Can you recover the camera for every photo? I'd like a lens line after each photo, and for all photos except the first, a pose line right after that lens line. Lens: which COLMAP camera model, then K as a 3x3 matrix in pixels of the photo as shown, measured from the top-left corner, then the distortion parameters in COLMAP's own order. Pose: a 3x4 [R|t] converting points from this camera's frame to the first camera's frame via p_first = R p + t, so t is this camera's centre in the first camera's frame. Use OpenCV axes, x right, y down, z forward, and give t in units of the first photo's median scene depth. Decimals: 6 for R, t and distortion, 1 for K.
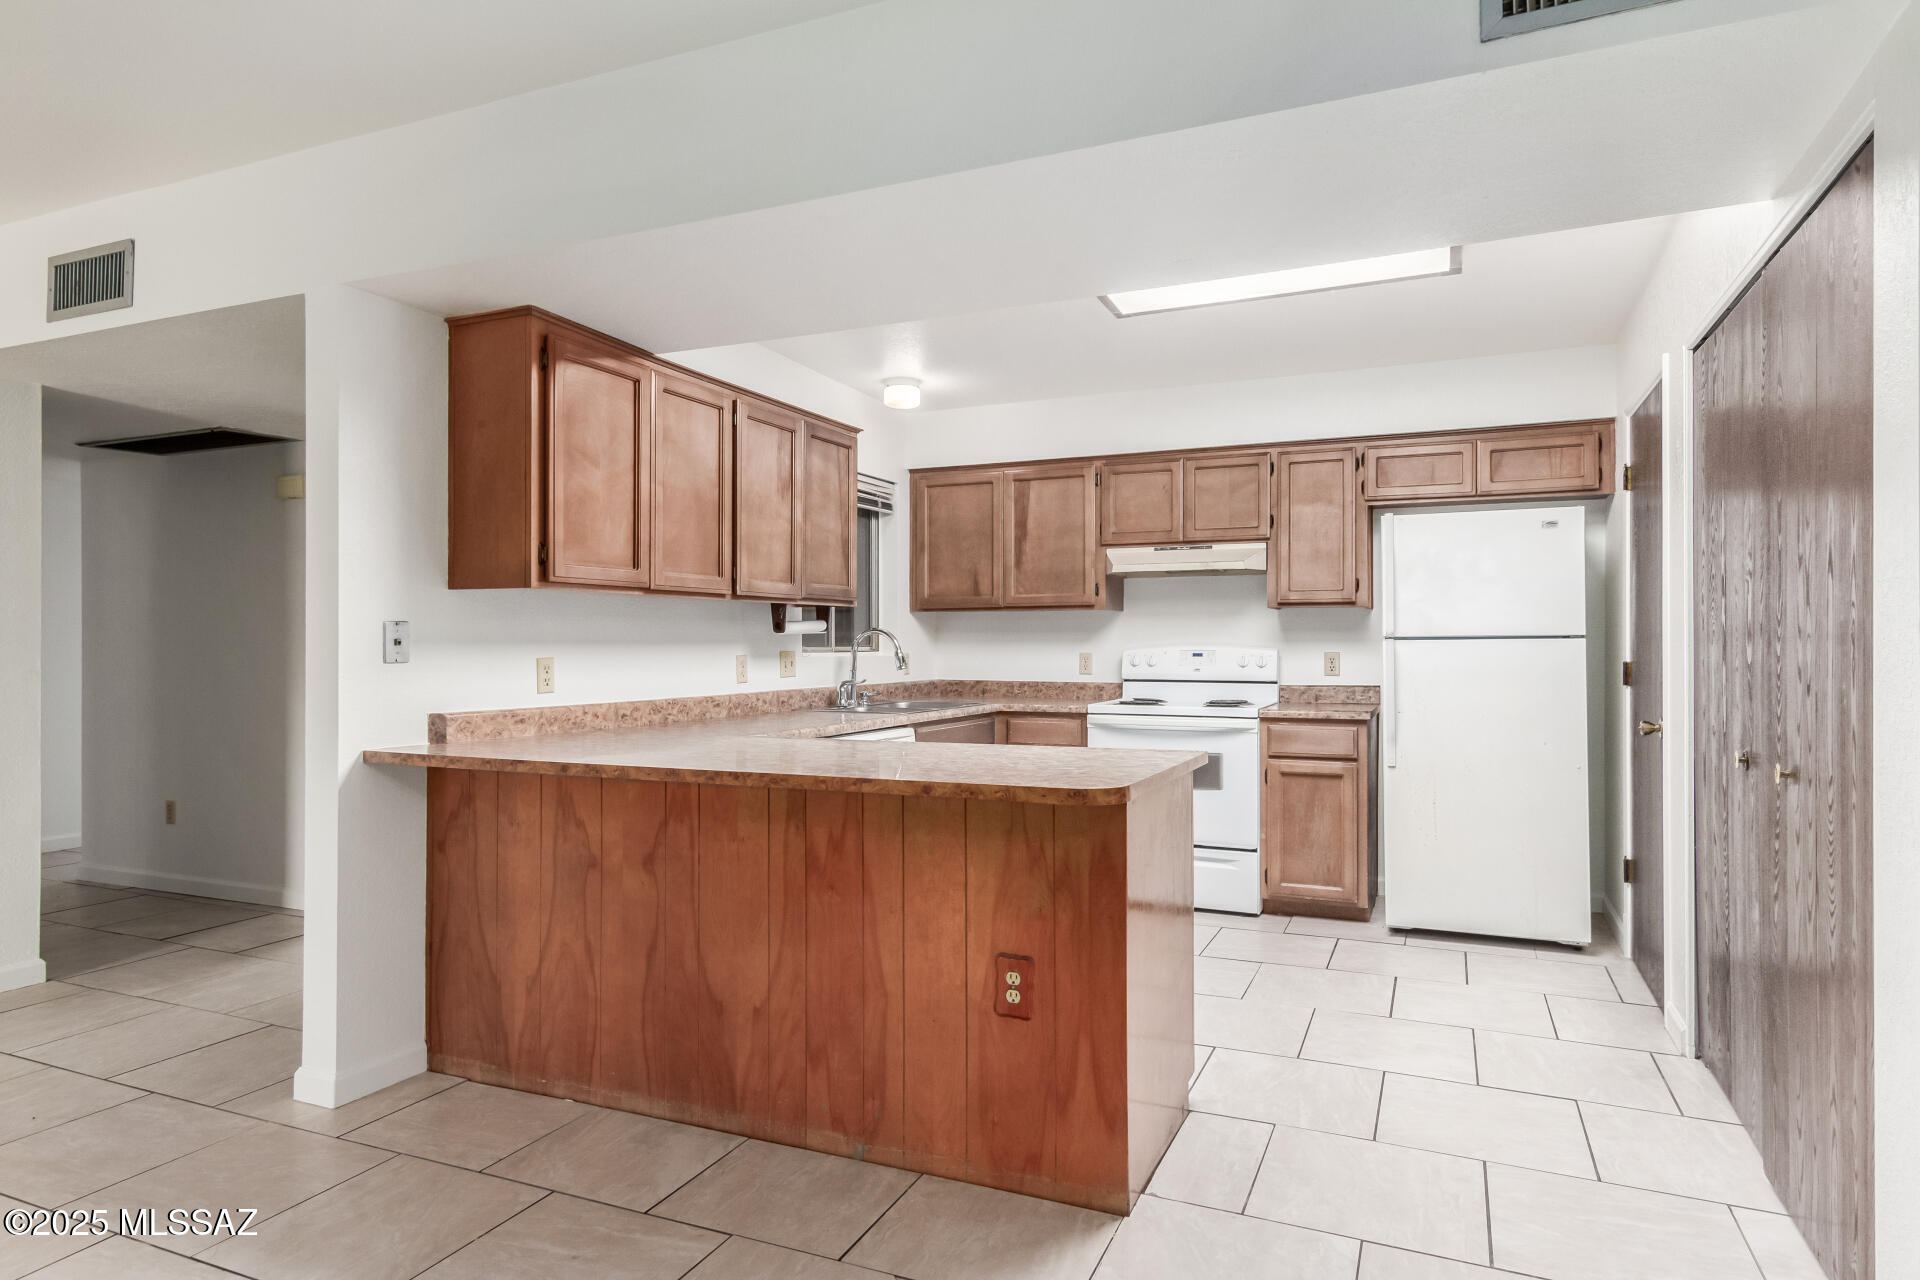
lens RADIAL K [[1071.8, 0, 962.3], [0, 1071.8, 642.5], [0, 0, 1]] dist [0.007658, 0.000675]
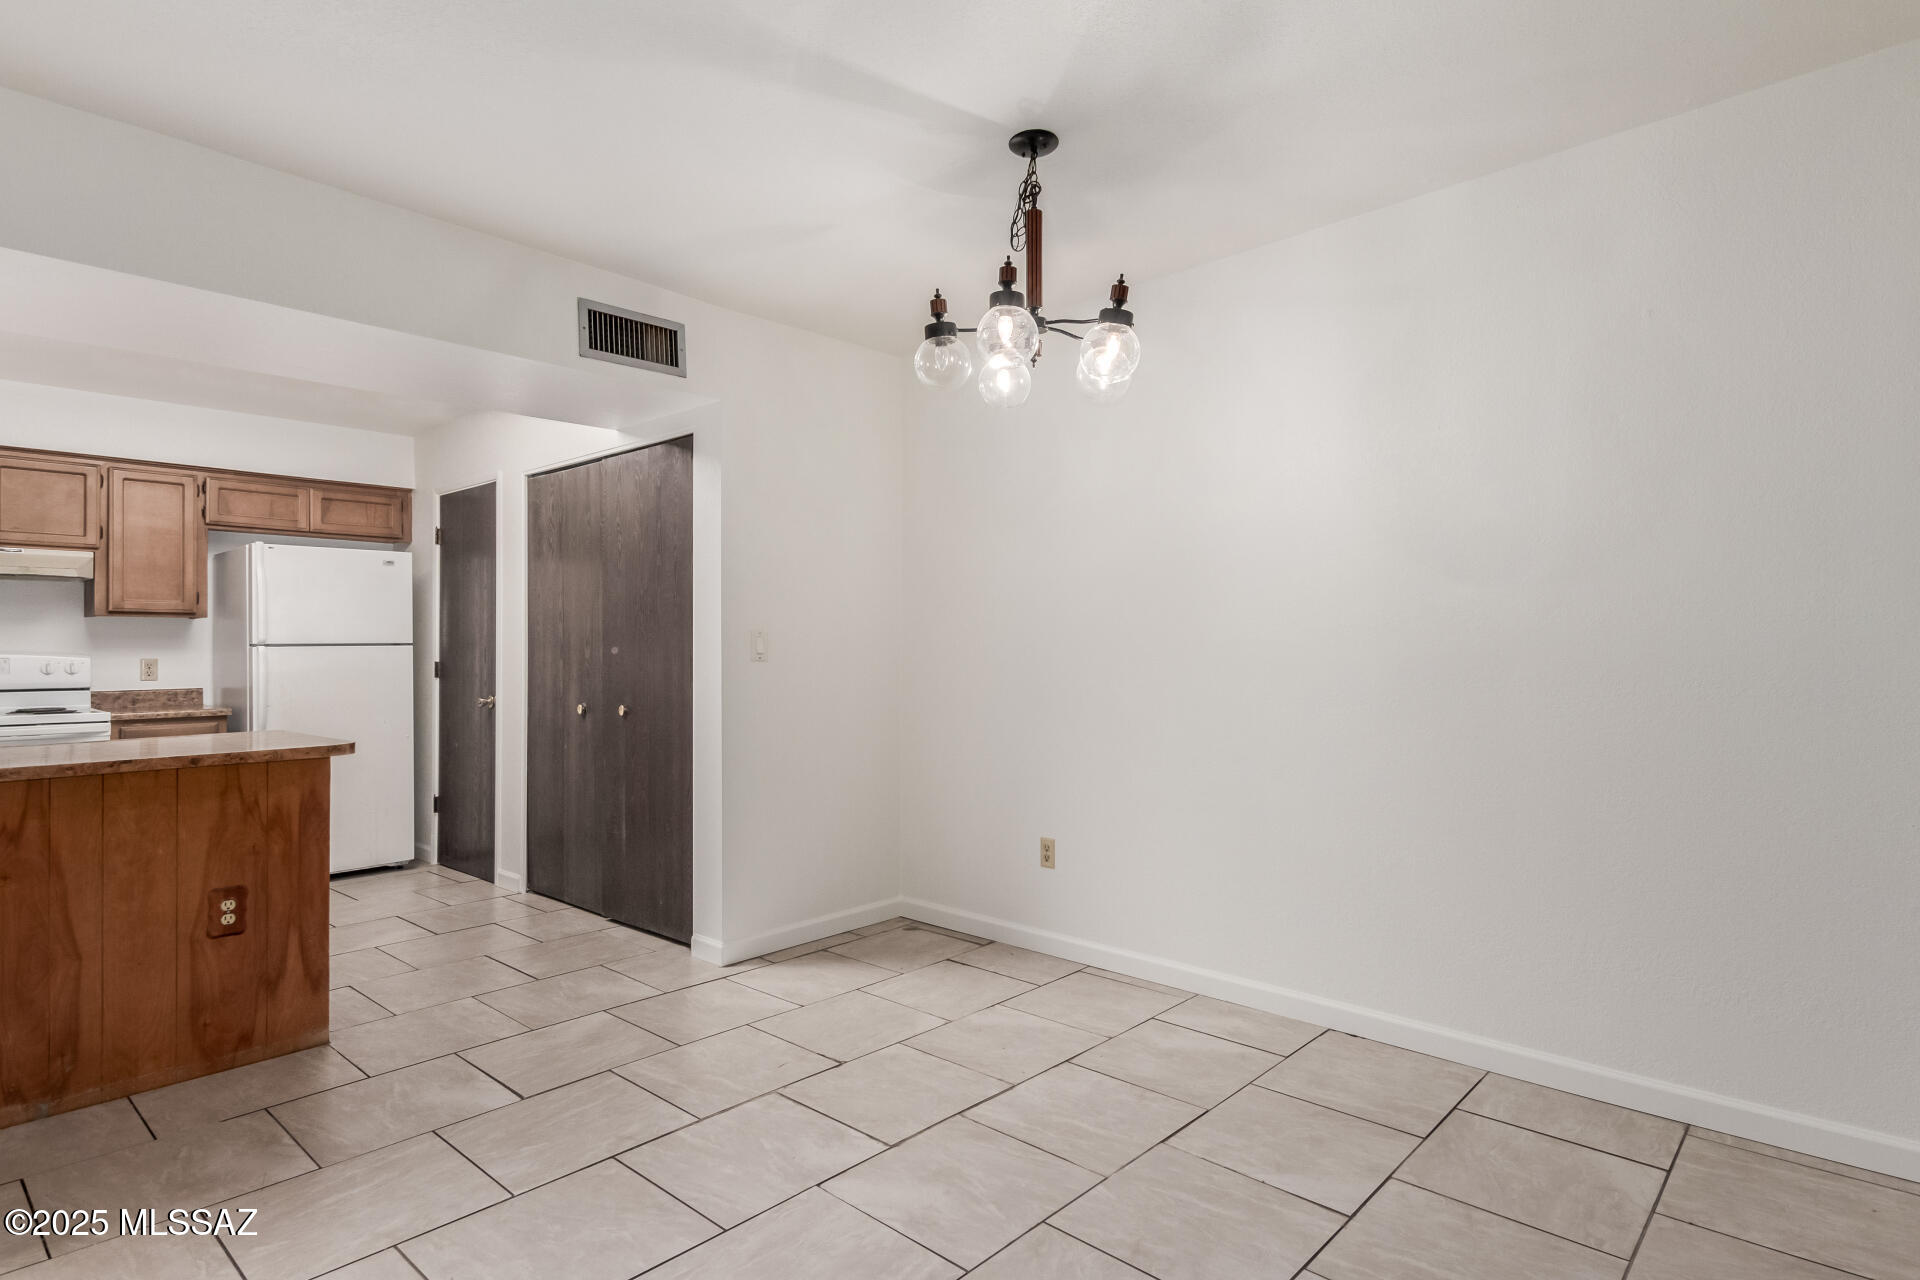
lens RADIAL K [[1019.1, 0, 1004.5], [0, 1019.1, 639.6], [0, 0, 1]] dist [0.005334, -0.001657]
pose [[0.295009, 0.006903, 0.955470, -0.436823], [0.003698, 0.999958, -0.008366, 0.002655], [-0.955487, 0.006002, 0.294971, -0.134994]]
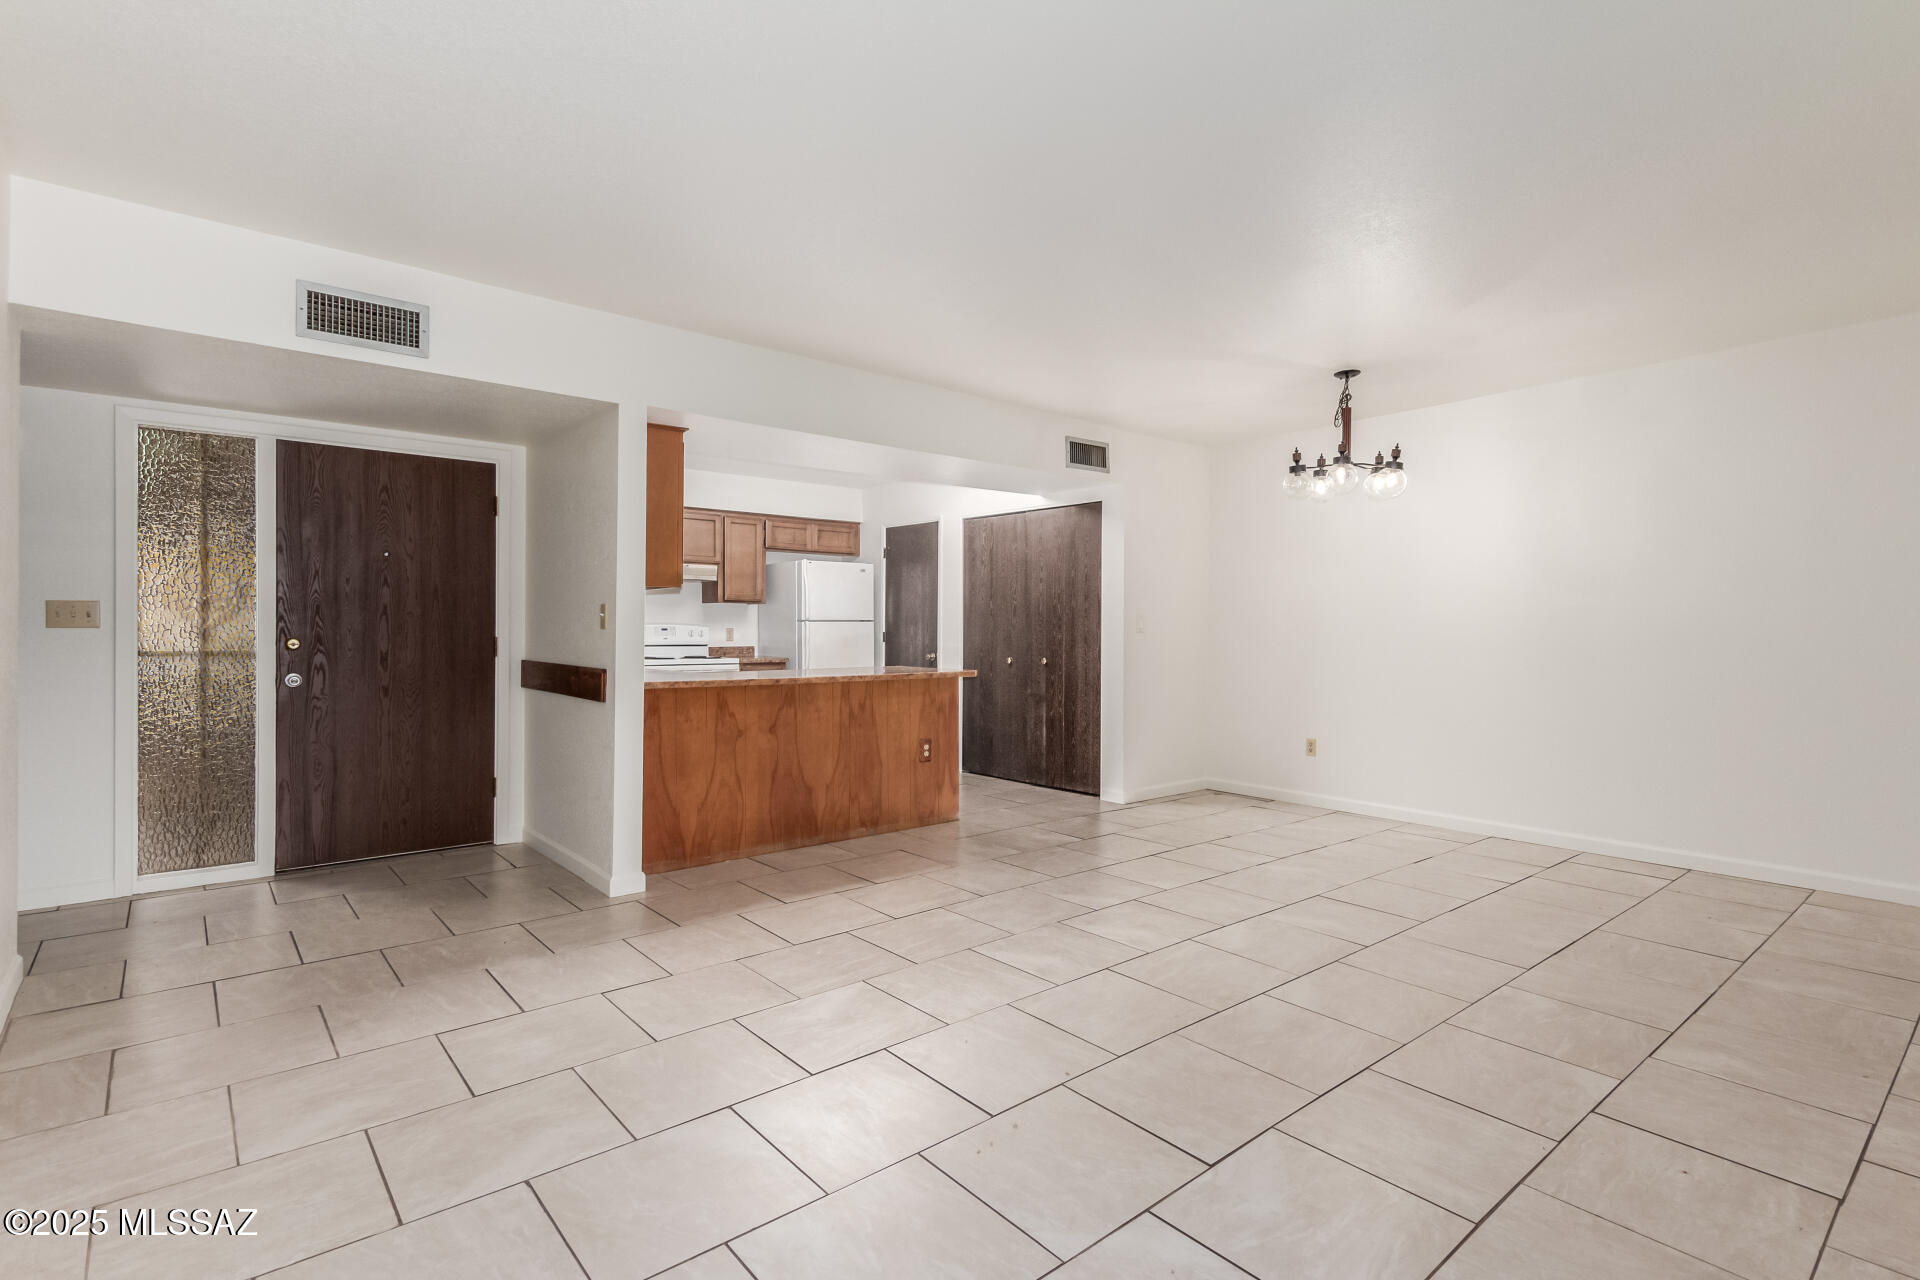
lens RADIAL K [[933.5, 0, 992.6], [0, 933.5, 638.0], [0, 0, 1]] dist [0.005251, 0.000723]
pose [[0.428157, -0.007055, 0.903677, -1.011988], [-0.007122, 0.999912, 0.011181, 0.006436], [-0.903676, -0.011223, 0.428070, -0.075018]]
